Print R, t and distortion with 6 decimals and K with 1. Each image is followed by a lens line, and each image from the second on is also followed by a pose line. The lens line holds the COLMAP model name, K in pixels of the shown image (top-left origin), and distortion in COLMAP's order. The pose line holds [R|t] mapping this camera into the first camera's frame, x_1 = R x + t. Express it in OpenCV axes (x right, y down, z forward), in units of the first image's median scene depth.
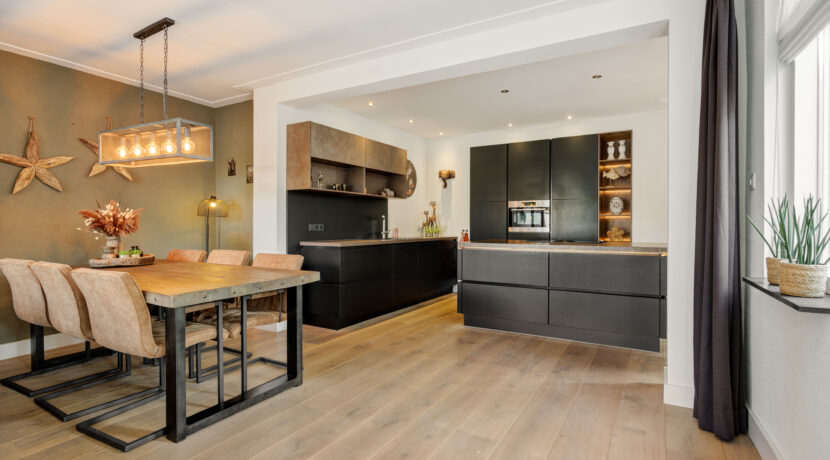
lens RADIAL K [[411.5, 0, 417.1], [0, 411.5, 227.2], [0, 0, 1]] dist [-0.006310, -0.000002]
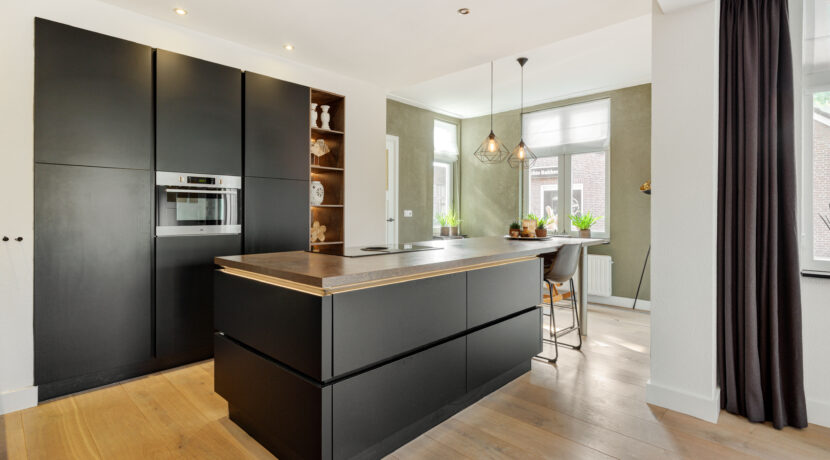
lens RADIAL K [[411.5, 0, 417.1], [0, 411.5, 227.2], [0, 0, 1]] dist [-0.006310, -0.000002]
pose [[0.218031, -0.029063, 0.975509, -0.194261], [-0.001636, 0.999544, 0.030144, -0.015527], [-0.975940, -0.008169, 0.217884, 0.682006]]
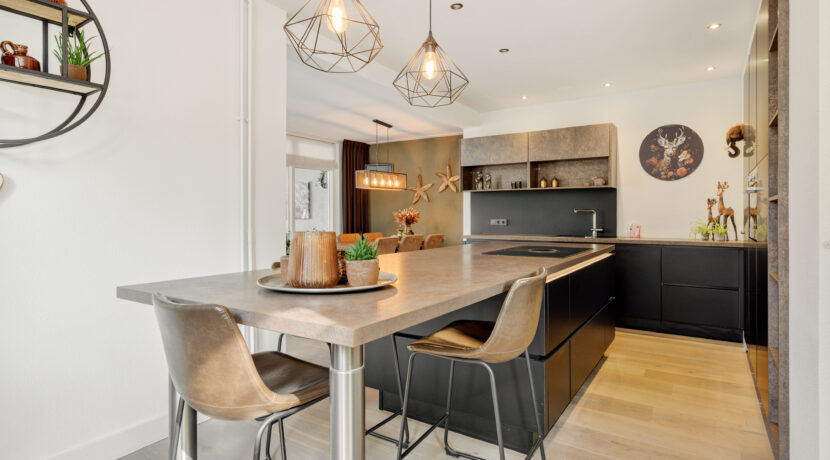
lens RADIAL K [[454.4, 0, 414.8], [0, 454.4, 227.1], [0, 0, 1]] dist [0.003837, 0.000090]
pose [[-0.055805, 0.024455, -0.998142, 0.893674], [-0.004447, 0.999684, 0.024741, -0.013834], [0.998432, 0.005819, -0.055679, 0.719327]]
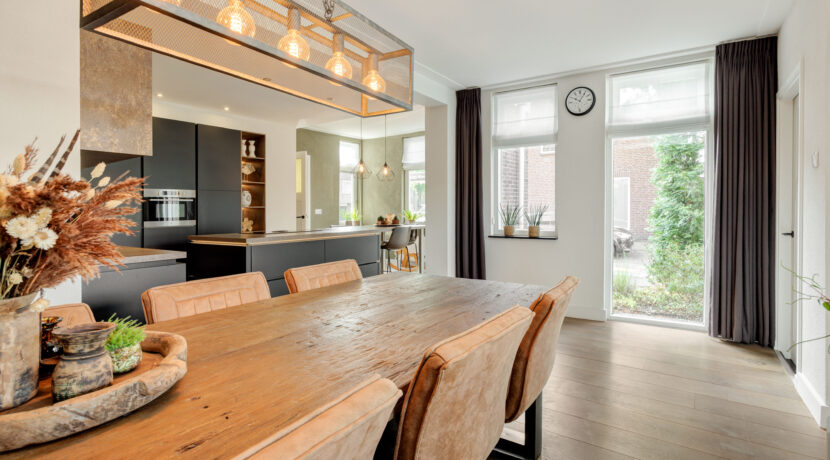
lens RADIAL K [[417.3, 0, 427.7], [0, 417.3, 210.8], [0, 0, 1]] dist [-0.001514, 0.000016]
pose [[0.058301, 0.001825, 0.998297, -0.605554], [0.016776, 0.999855, -0.002807, -0.010449], [-0.998158, 0.016911, 0.058262, 0.466210]]
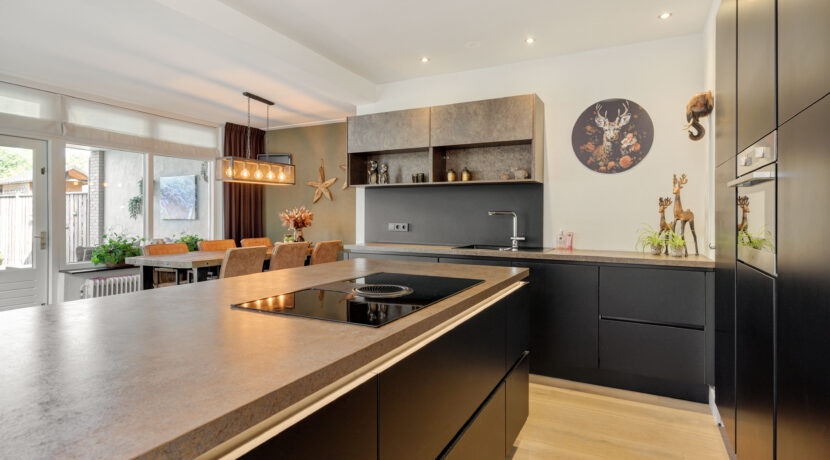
lens RADIAL K [[439.9, 0, 418.4], [0, 439.9, 227.7], [0, 0, 1]] dist [-0.002796, -0.000399]
pose [[0.050593, 0.026799, -0.998360, 0.603655], [-0.010214, 0.999602, 0.026315, -0.019691], [0.998667, 0.008866, 0.050847, 0.855644]]
